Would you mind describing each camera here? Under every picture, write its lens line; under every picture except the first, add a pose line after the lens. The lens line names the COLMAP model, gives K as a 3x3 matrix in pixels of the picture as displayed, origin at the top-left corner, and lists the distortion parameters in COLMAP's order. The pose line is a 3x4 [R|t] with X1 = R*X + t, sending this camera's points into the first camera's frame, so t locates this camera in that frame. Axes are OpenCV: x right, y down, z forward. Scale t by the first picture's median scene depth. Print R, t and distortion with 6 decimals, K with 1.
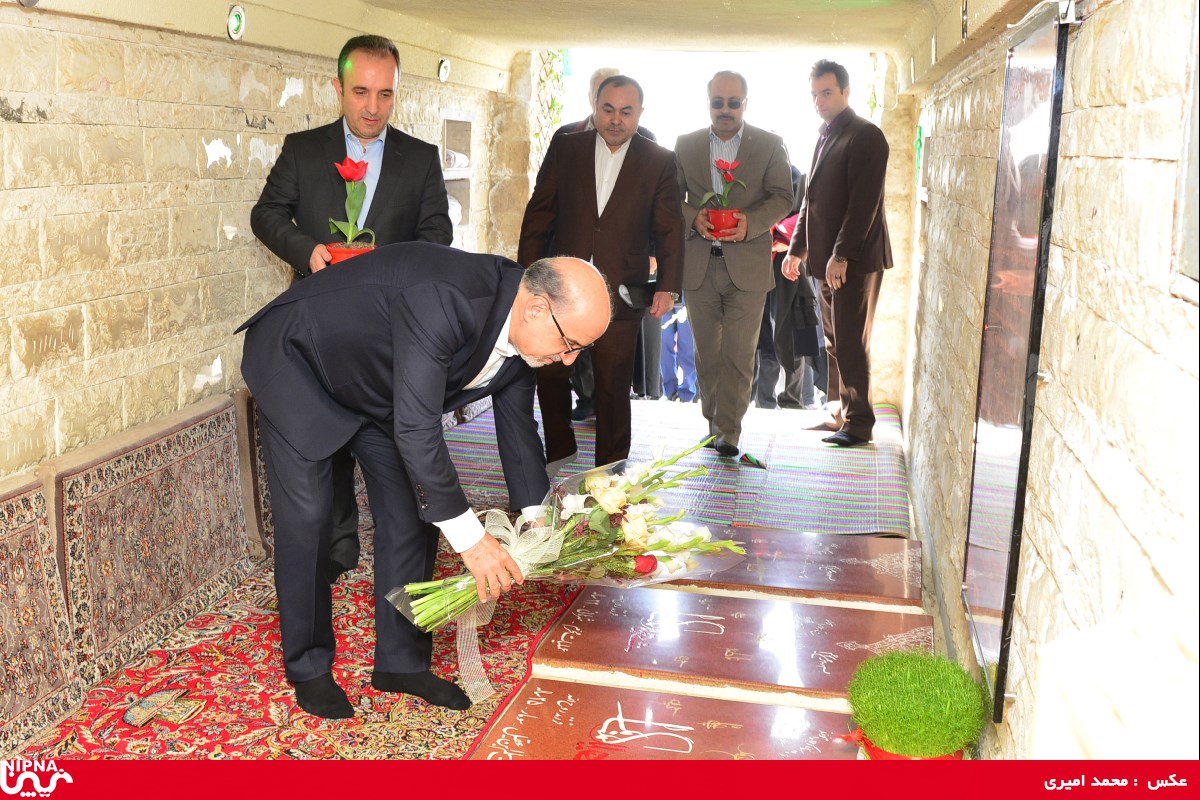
lens RADIAL K [[1460.8, 0, 600.3], [0, 1460.8, 400.3], [0, 0, 1]] dist [-0.036709, 0.000000]
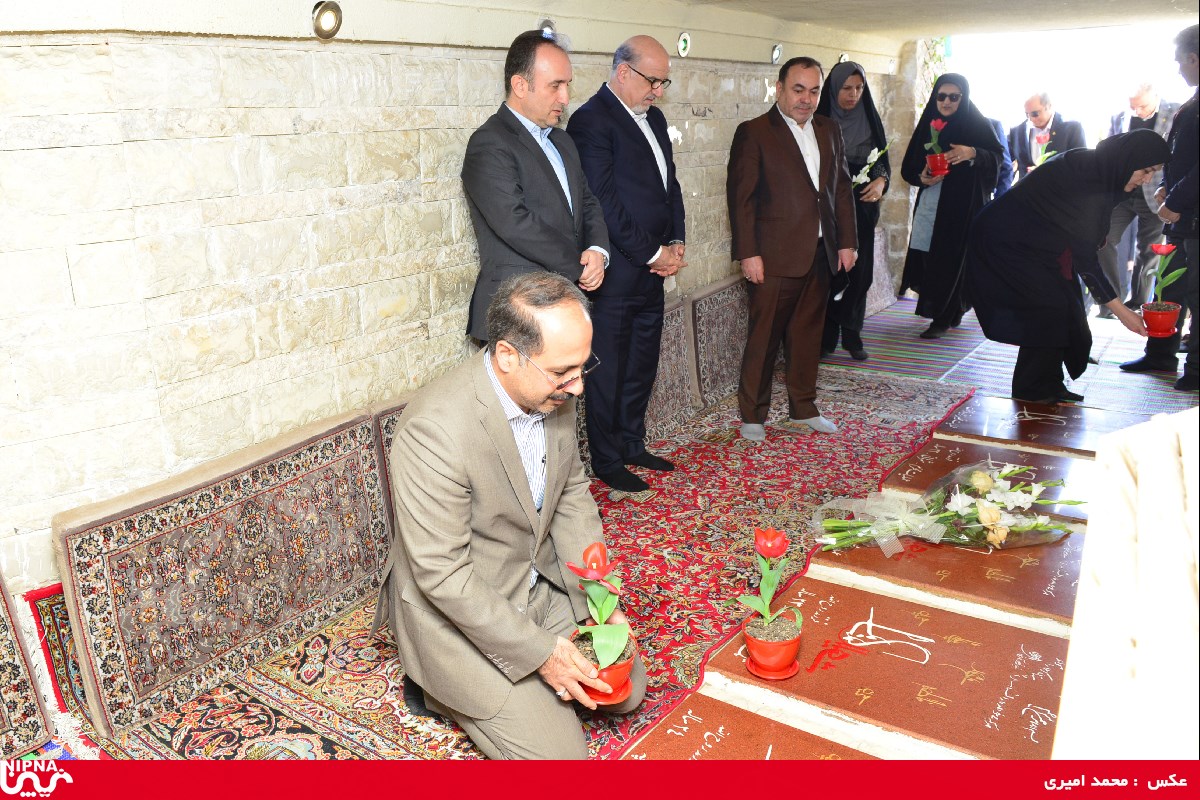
lens RADIAL K [[840.7, 0, 600.0], [0, 840.7, 400.1], [0, 0, 1]] dist [0.000842, -0.000314]
pose [[0.954008, 0.045951, -0.296238, -0.068814], [-0.007830, 0.991665, 0.128606, -0.010742], [0.299678, -0.120372, 0.946416, 0.132259]]
